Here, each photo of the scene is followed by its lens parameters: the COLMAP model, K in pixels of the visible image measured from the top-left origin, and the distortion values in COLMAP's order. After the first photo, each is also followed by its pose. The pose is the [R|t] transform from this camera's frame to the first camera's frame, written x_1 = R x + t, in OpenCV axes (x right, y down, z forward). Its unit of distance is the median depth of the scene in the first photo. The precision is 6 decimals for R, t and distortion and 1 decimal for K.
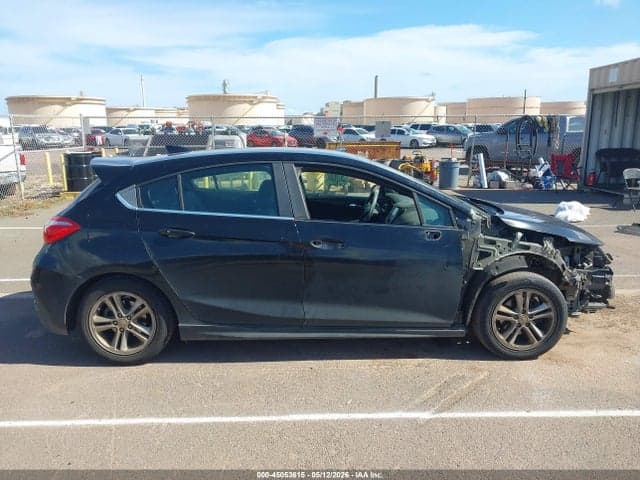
lens RADIAL K [[499.0, 0, 320.0], [0, 499.0, 240.0], [0, 0, 1]] dist [0.010338, -0.004258]
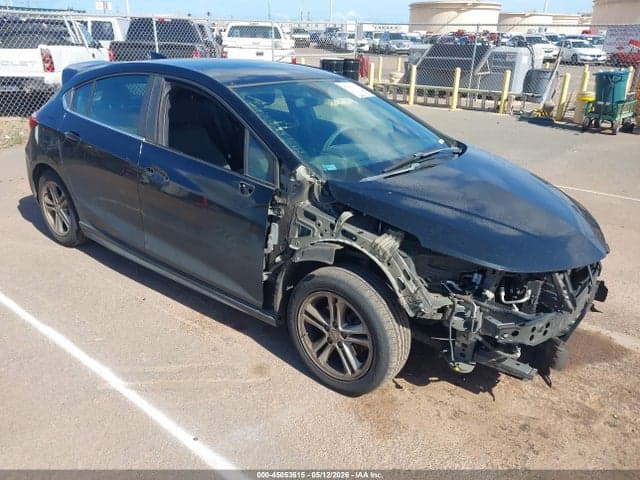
lens RADIAL K [[499.0, 0, 320.0], [0, 499.0, 240.0], [0, 0, 1]] dist [0.010338, -0.004258]
pose [[0.762257, 0.265184, -0.590459, 0.771582], [-0.163711, 0.961550, 0.220502, -0.119040], [0.626230, -0.071415, 0.776361, 0.464171]]
